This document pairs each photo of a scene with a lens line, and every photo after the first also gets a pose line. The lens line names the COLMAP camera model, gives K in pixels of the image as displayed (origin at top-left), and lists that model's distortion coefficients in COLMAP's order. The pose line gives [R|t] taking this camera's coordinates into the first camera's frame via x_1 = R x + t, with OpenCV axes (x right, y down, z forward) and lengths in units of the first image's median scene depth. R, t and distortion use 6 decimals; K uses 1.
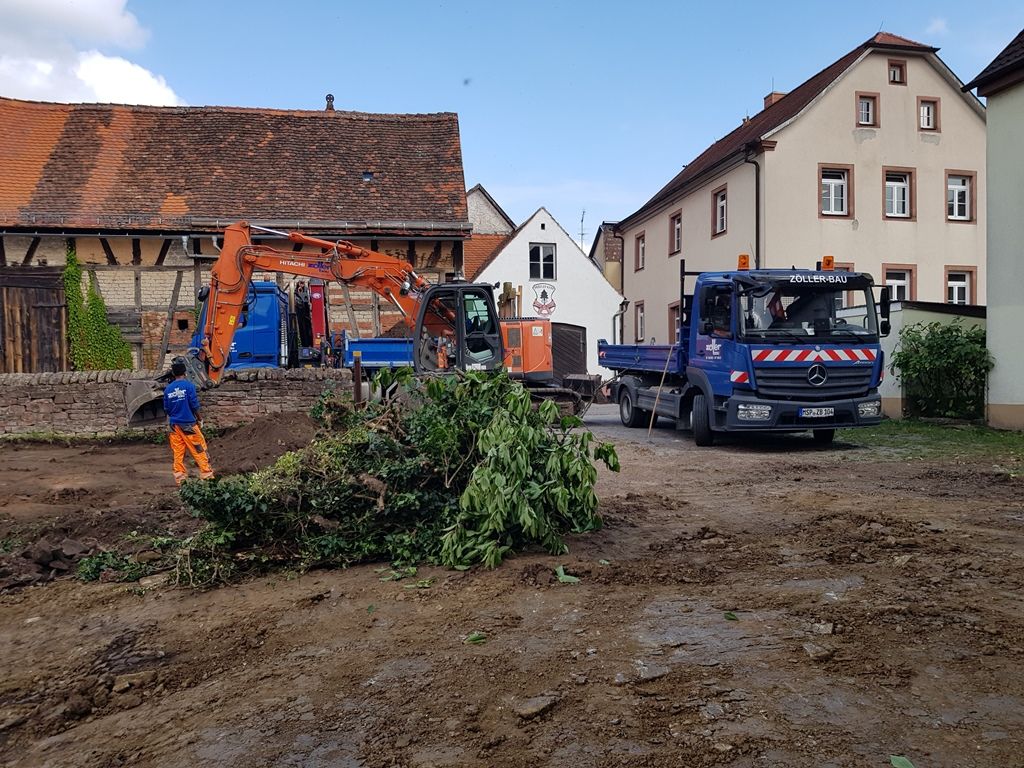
lens RADIAL K [[774.4, 0, 512.0], [0, 774.4, 384.0], [0, 0, 1]] dist [0.097332, -0.152431]
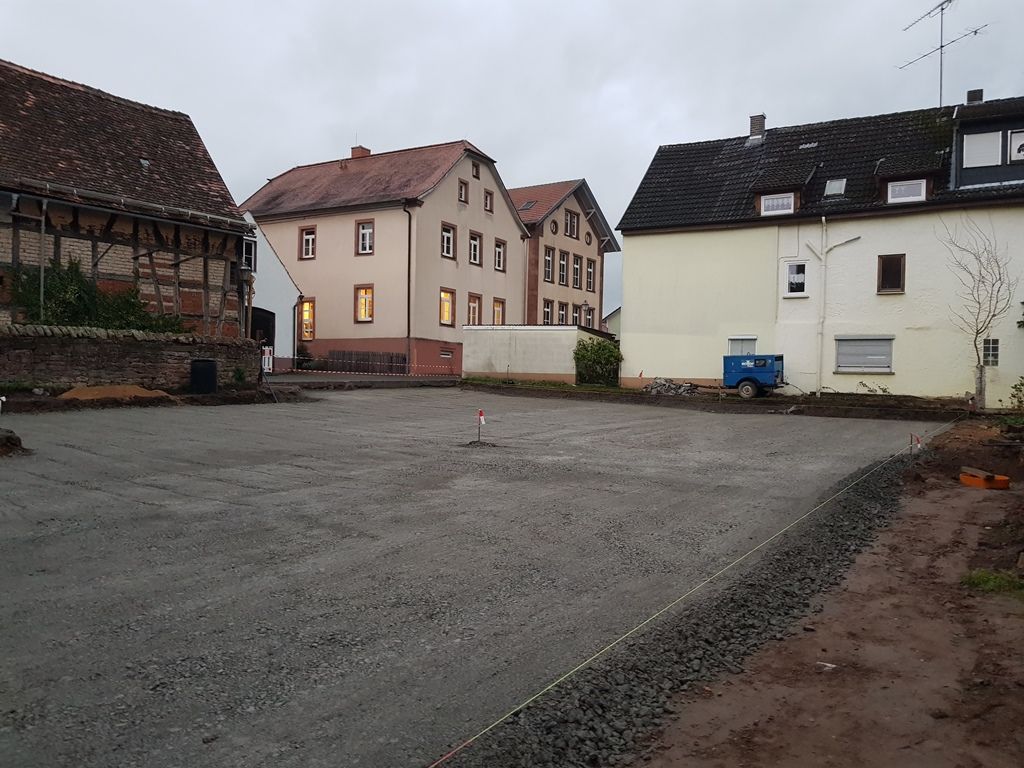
lens RADIAL K [[769.3, 0, 512.0], [0, 769.3, 384.0], [0, 0, 1]] dist [-0.004069, -0.002191]
pose [[0.682956, 0.022834, 0.730103, -0.683094], [-0.035374, 0.999372, 0.001834, 0.030185], [-0.729603, -0.027079, 0.683335, -0.140940]]
